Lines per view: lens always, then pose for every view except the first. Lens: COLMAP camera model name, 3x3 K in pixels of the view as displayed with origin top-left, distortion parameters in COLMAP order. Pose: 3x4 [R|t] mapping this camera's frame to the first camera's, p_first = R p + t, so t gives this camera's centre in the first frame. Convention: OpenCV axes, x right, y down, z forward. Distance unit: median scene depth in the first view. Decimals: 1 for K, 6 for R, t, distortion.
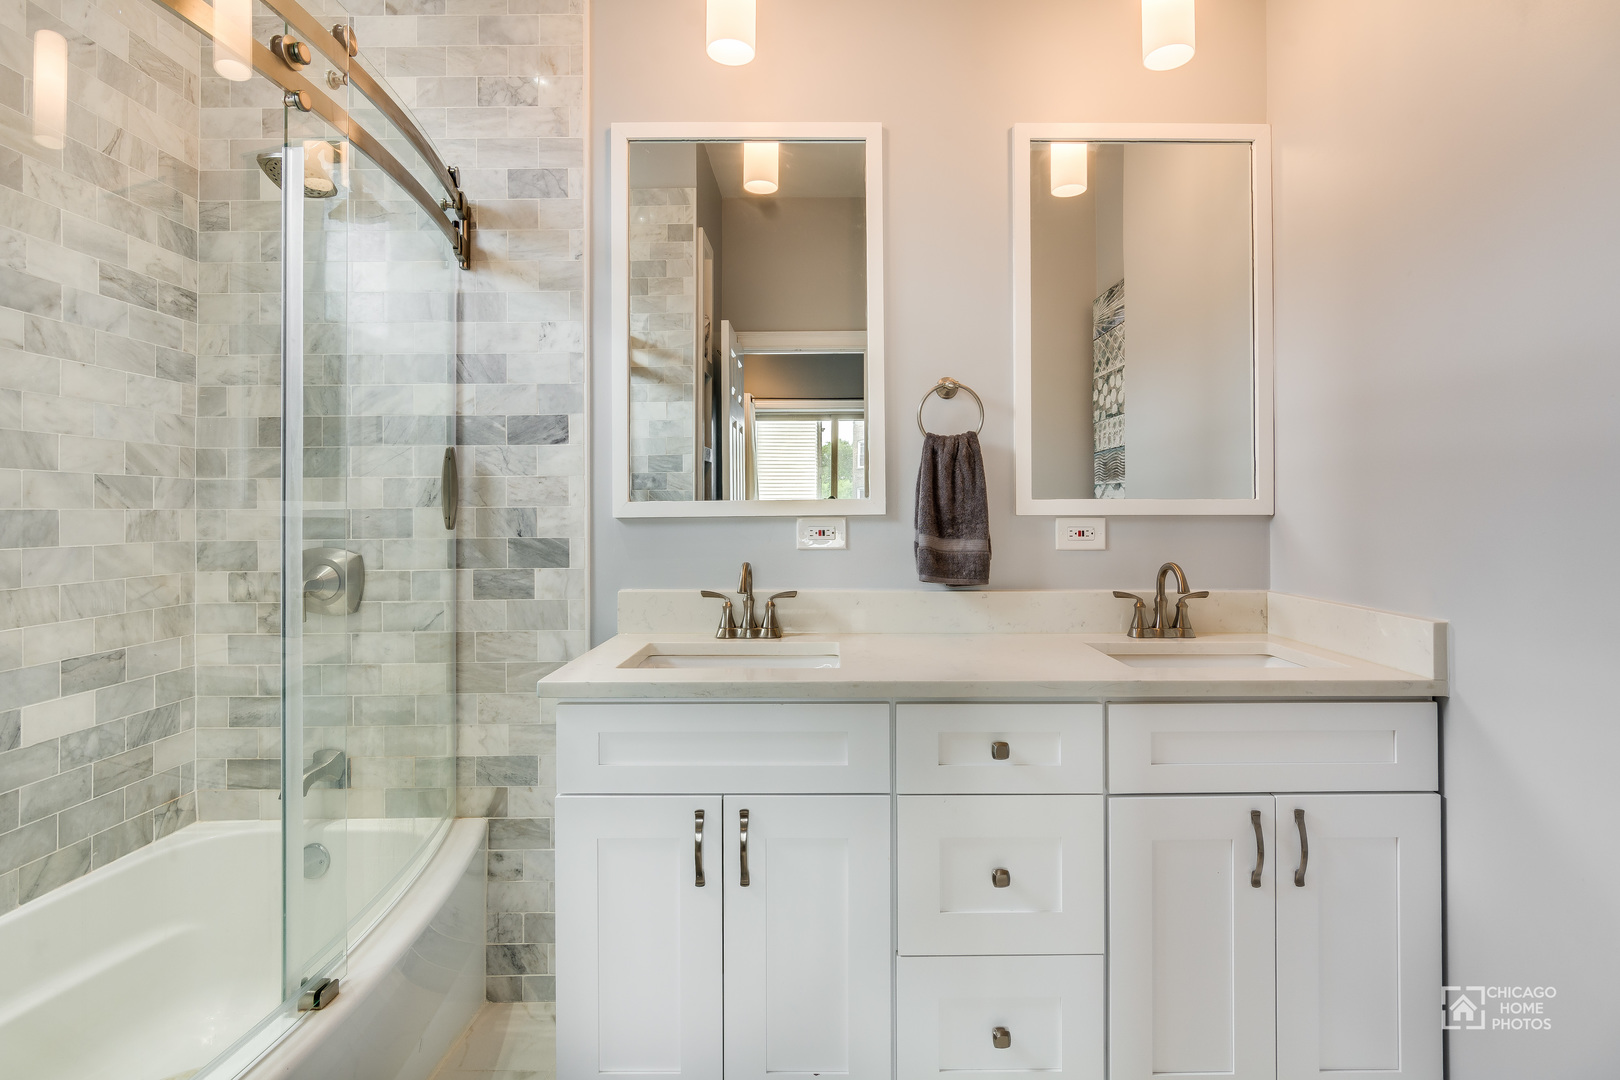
lens RADIAL K [[748.0, 0, 817.1], [0, 748.0, 534.8], [0, 0, 1]] dist [-0.007983, 0.003621]
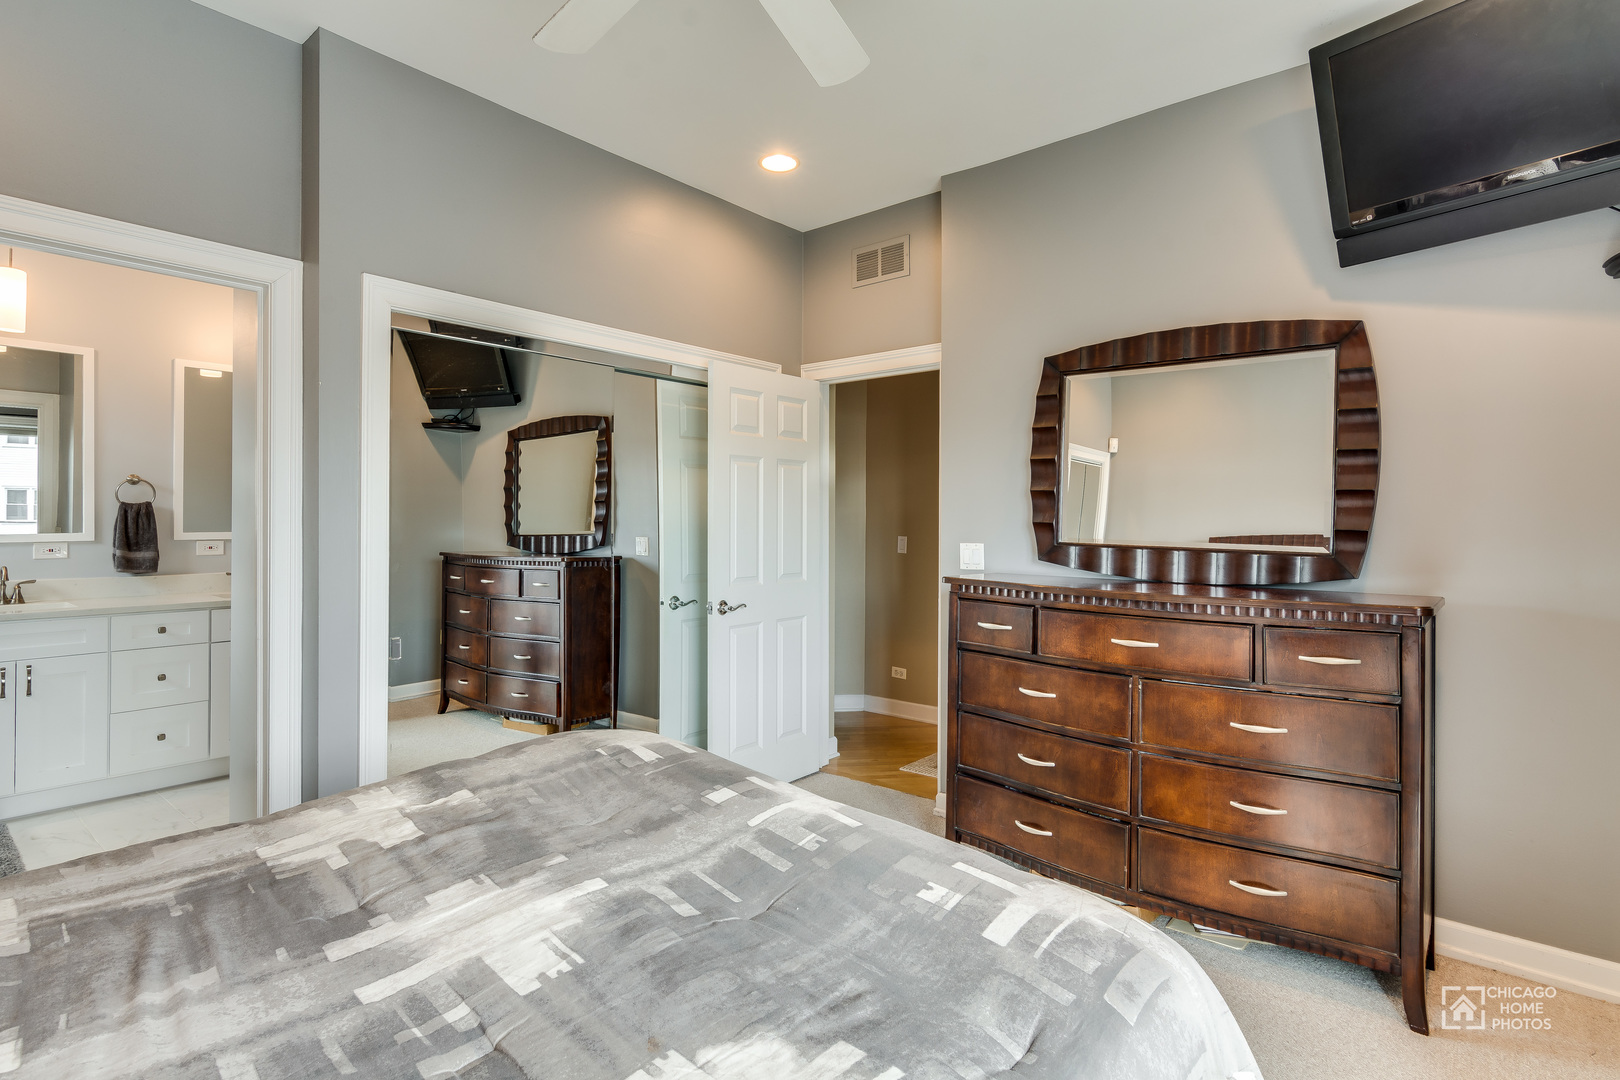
lens RADIAL K [[809.5, 0, 812.9], [0, 809.5, 518.1], [0, 0, 1]] dist [-0.004483, 0.002022]
pose [[0.635799, 0.006225, 0.771829, -0.564978], [-0.013621, 0.999902, 0.003156, -0.188833], [-0.771734, -0.012520, 0.635822, -2.974361]]
